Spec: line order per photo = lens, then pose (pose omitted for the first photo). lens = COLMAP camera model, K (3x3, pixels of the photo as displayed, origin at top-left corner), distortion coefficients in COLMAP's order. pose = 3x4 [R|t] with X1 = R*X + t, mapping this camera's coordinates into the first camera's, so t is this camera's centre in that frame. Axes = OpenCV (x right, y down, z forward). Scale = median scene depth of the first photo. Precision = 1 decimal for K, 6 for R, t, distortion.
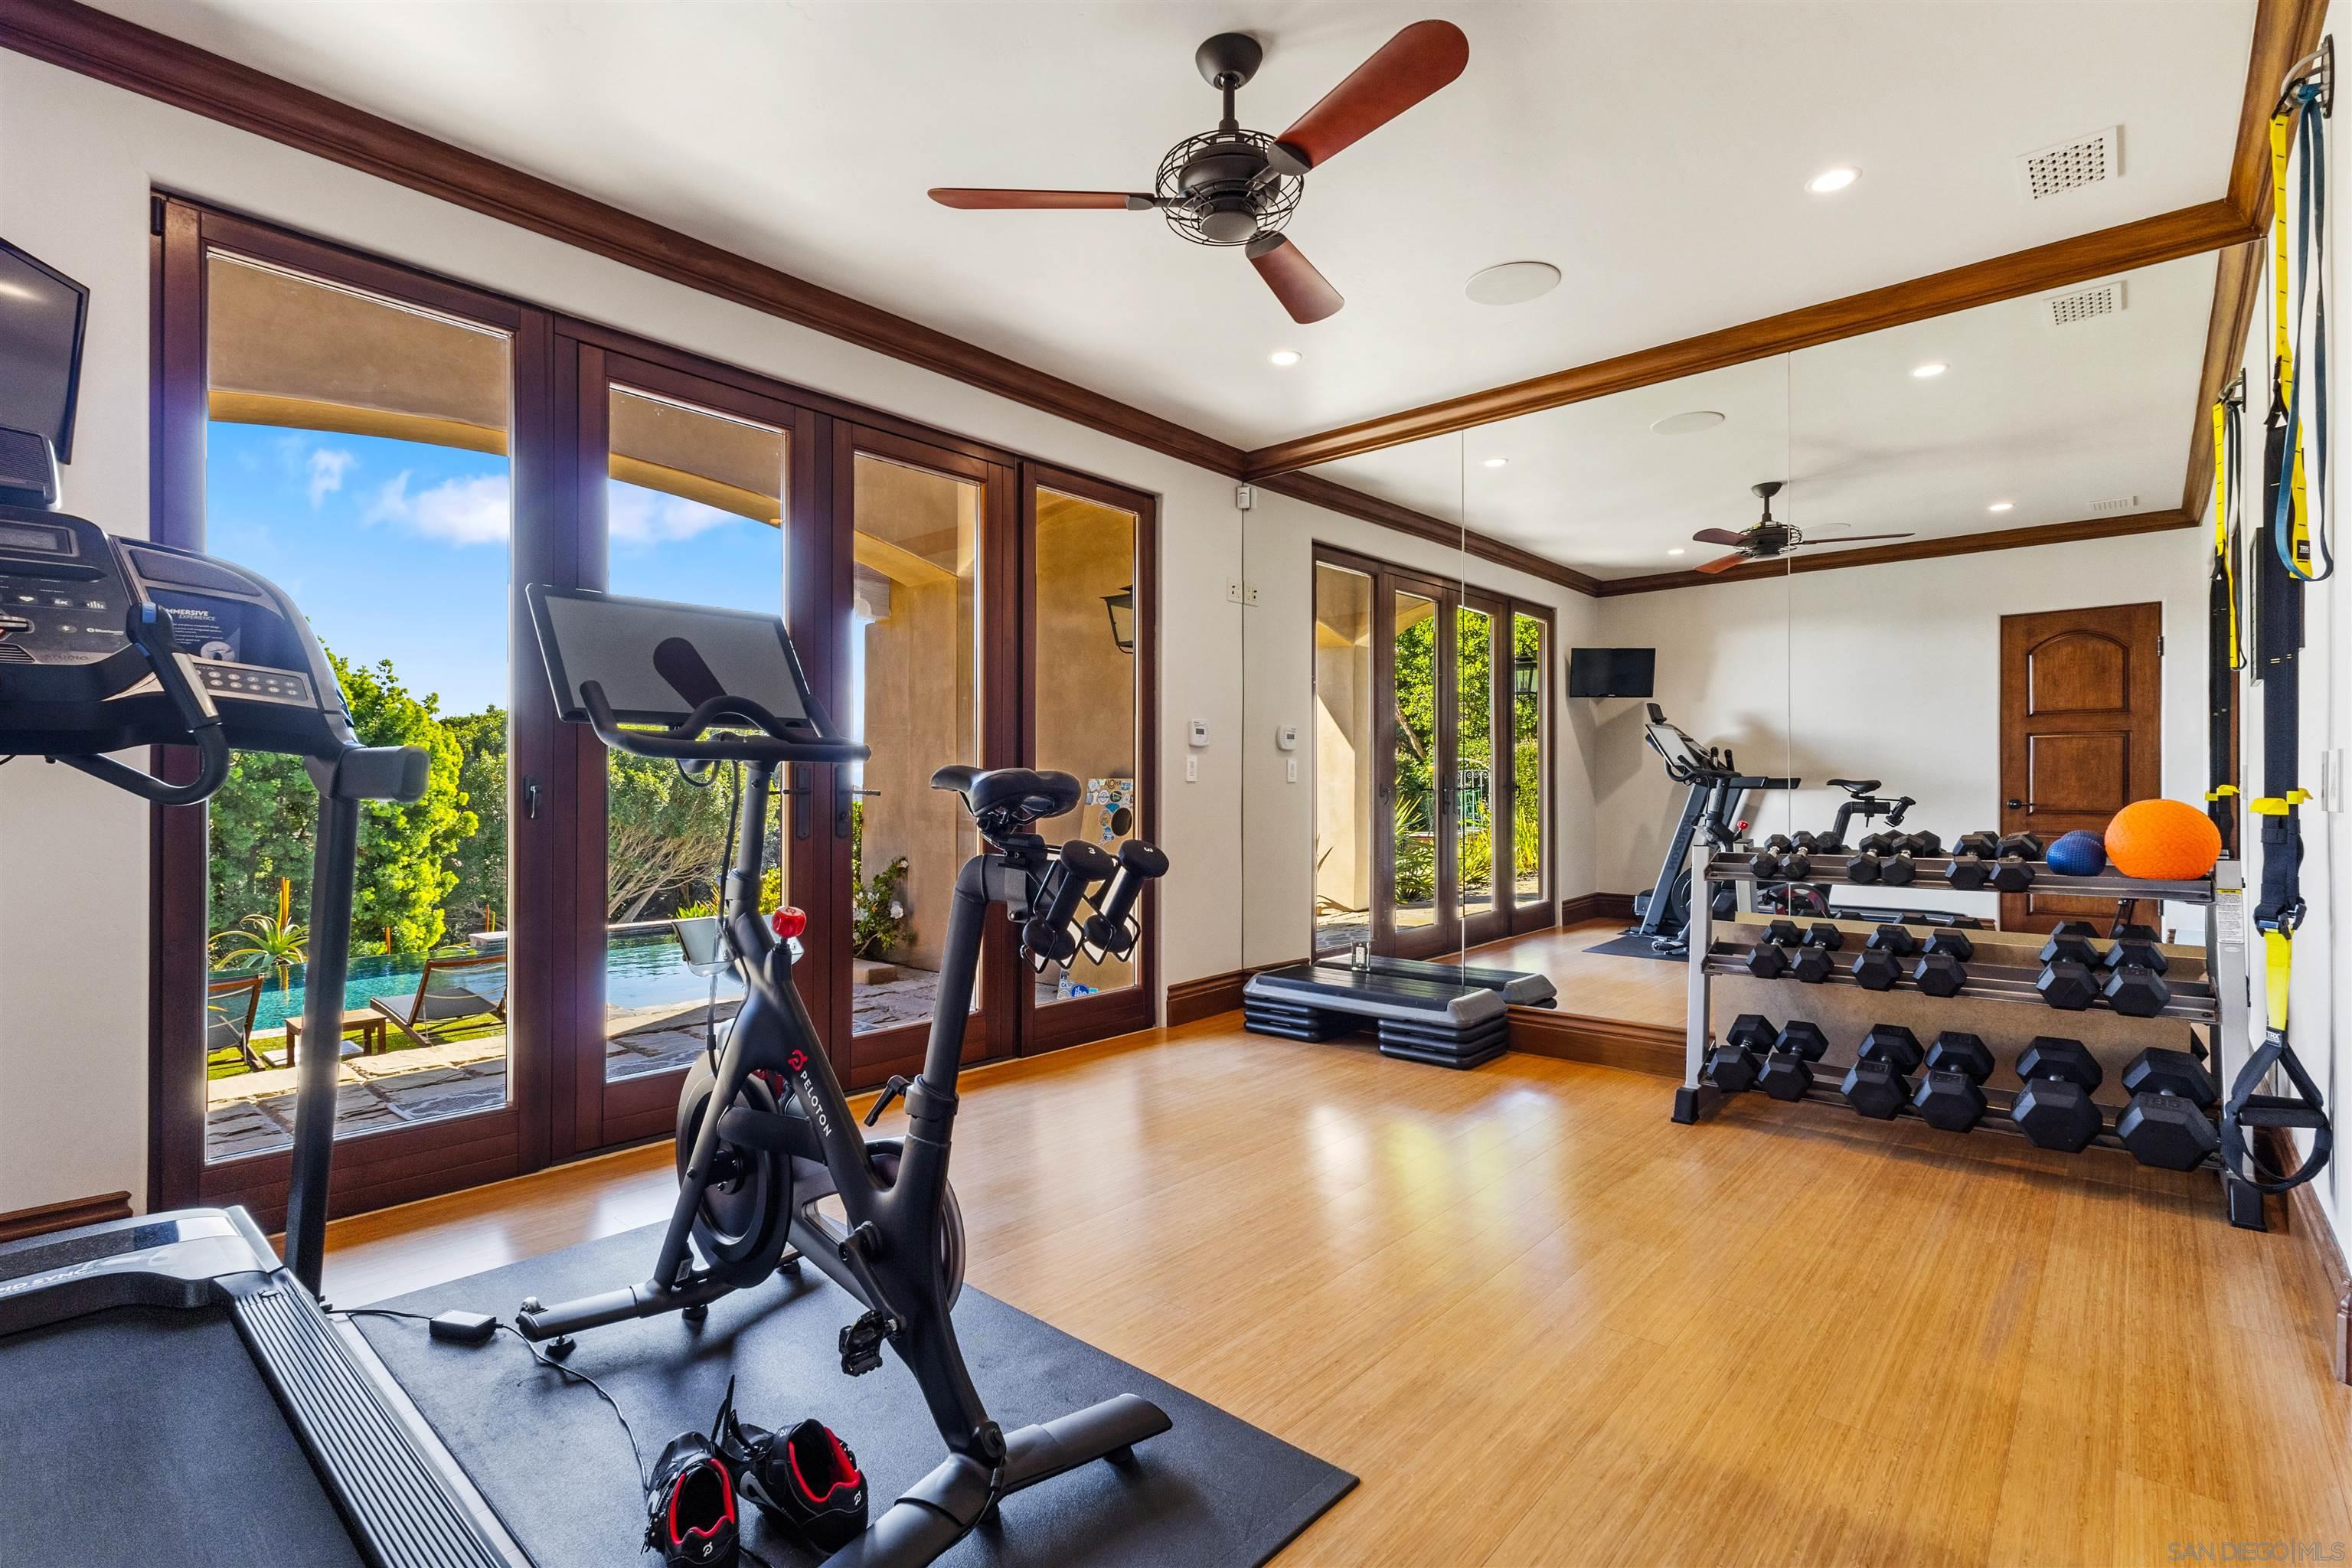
lens RADIAL K [[1092.5, 0, 1134.1], [0, 1092.5, 785.6], [0, 0, 1]] dist [0.005454, 0.000249]
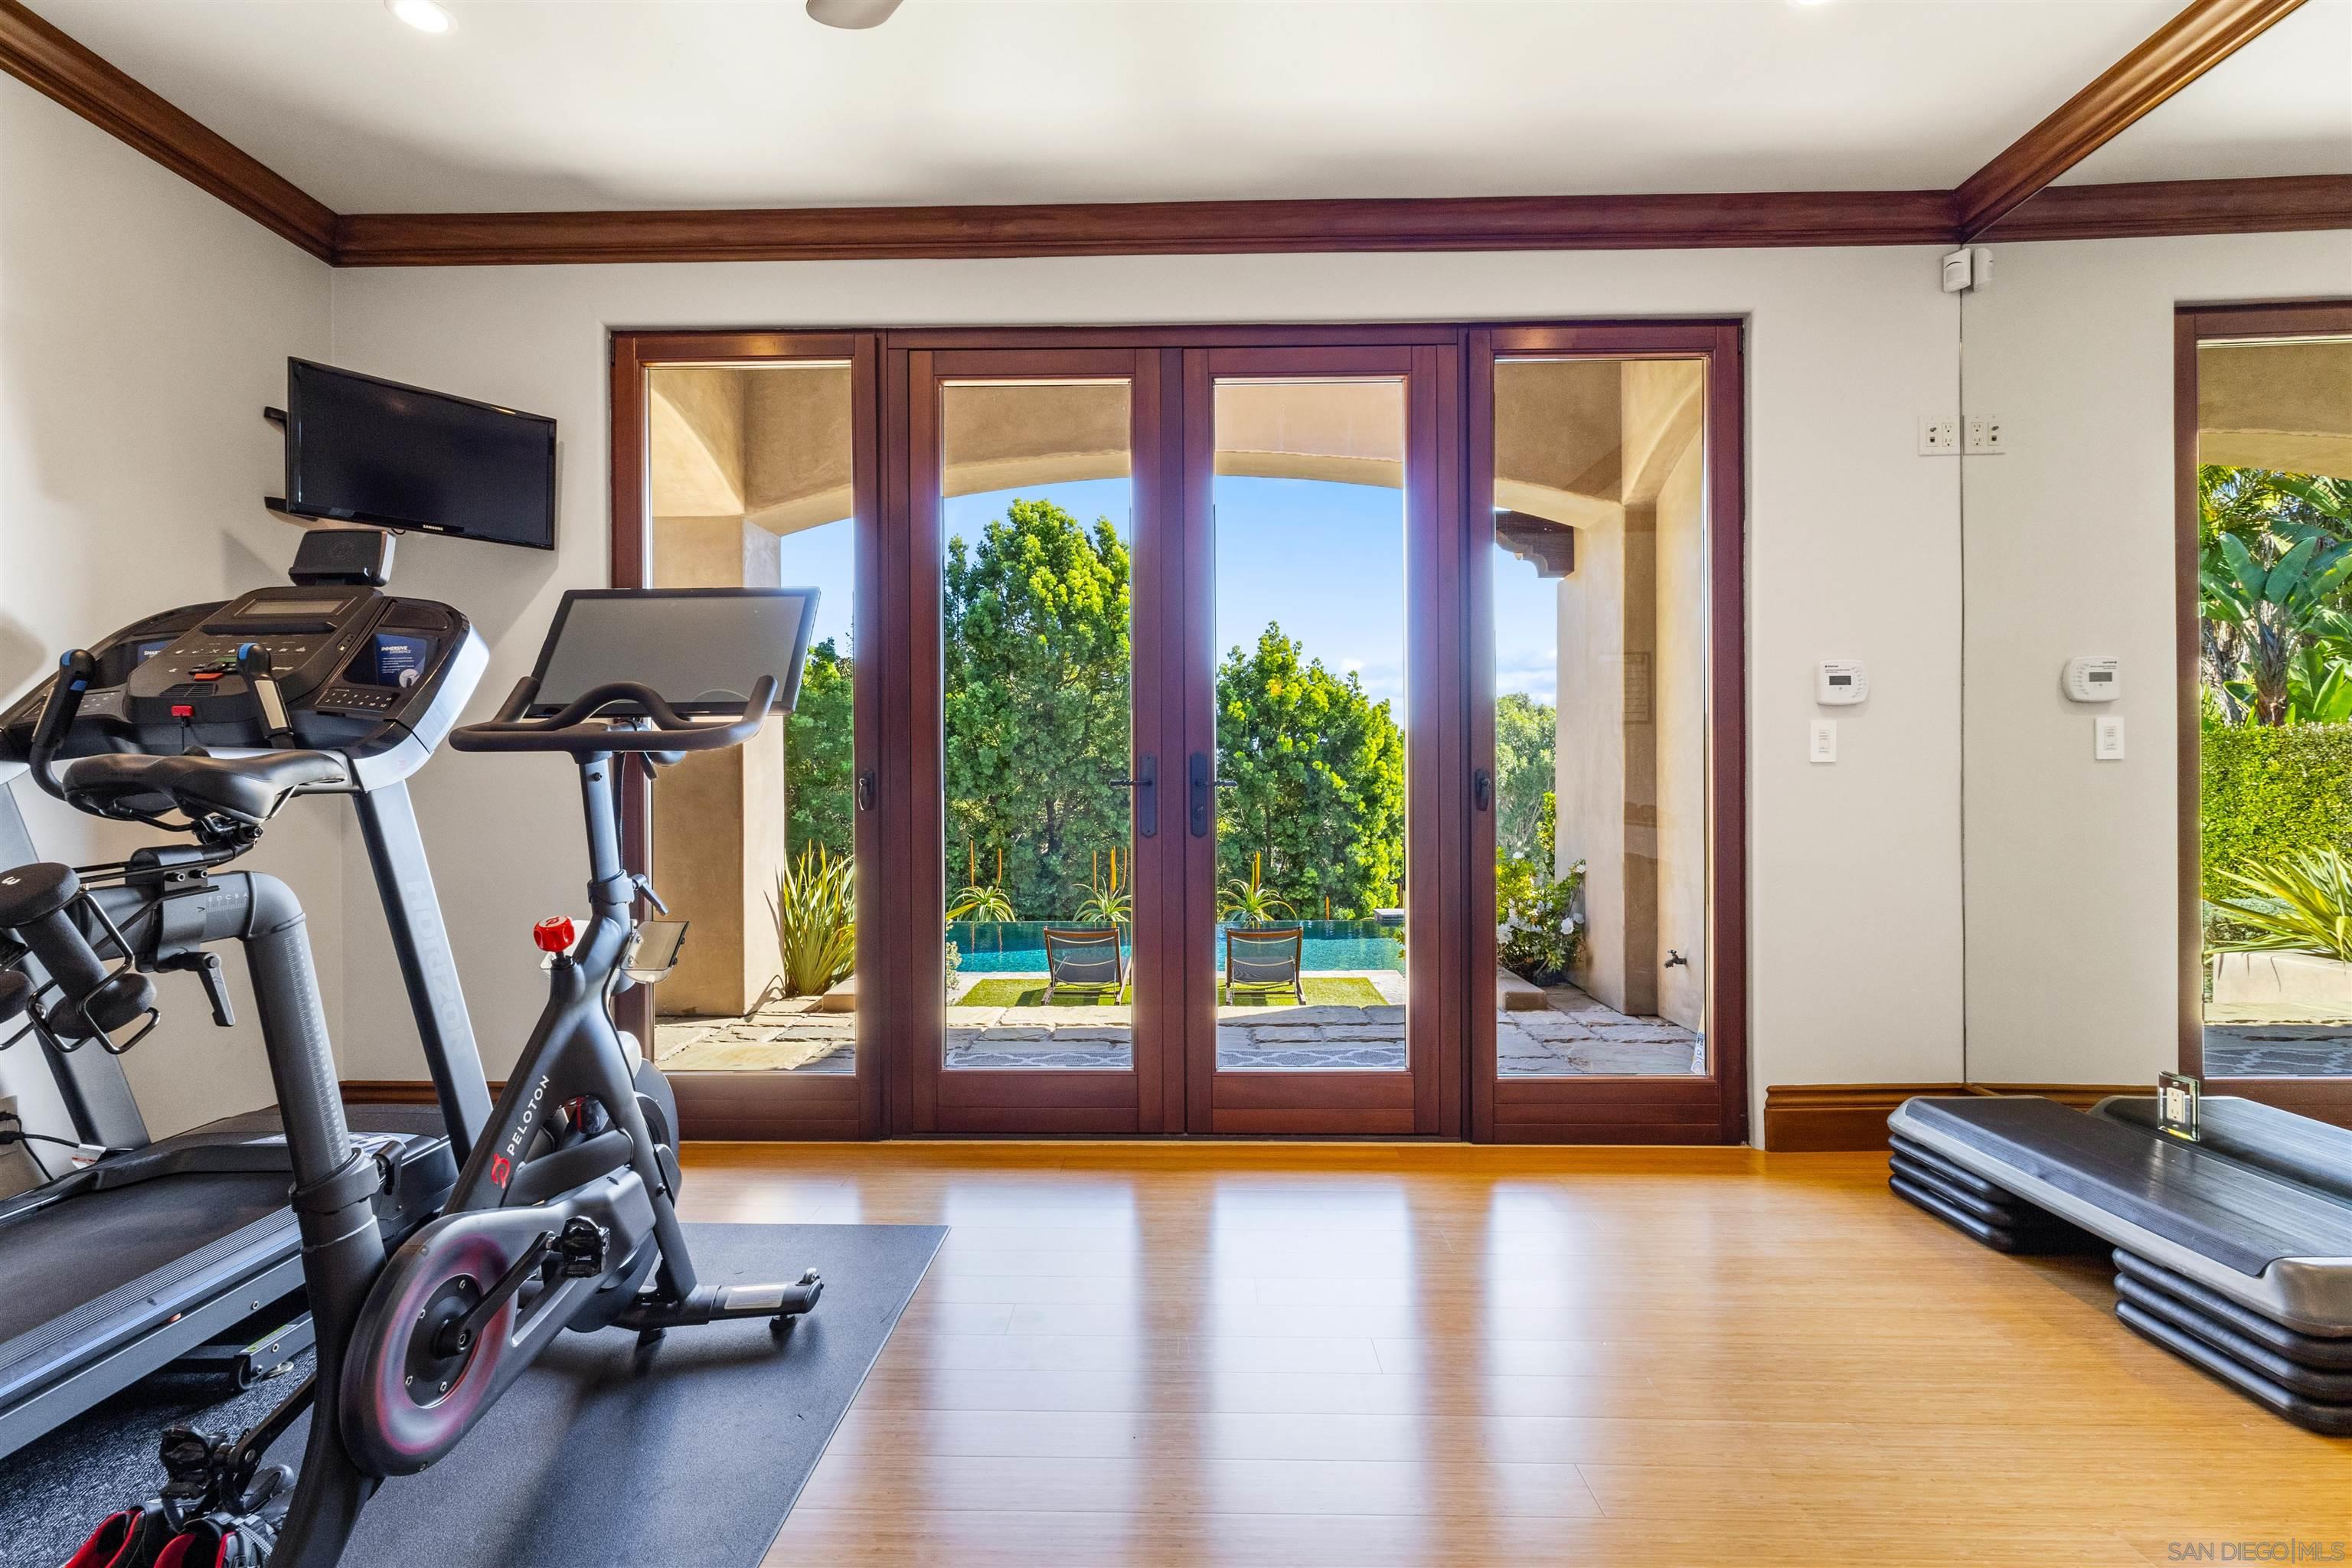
lens RADIAL K [[1092.5, 0, 1174.7], [0, 1092.5, 779.5], [0, 0, 1]] dist [0.005454, 0.000249]
pose [[0.660653, -0.005590, -0.750670, 0.274391], [0.009856, 0.999951, 0.001228, 0.001426], [0.750626, -0.008210, 0.660676, 0.317039]]
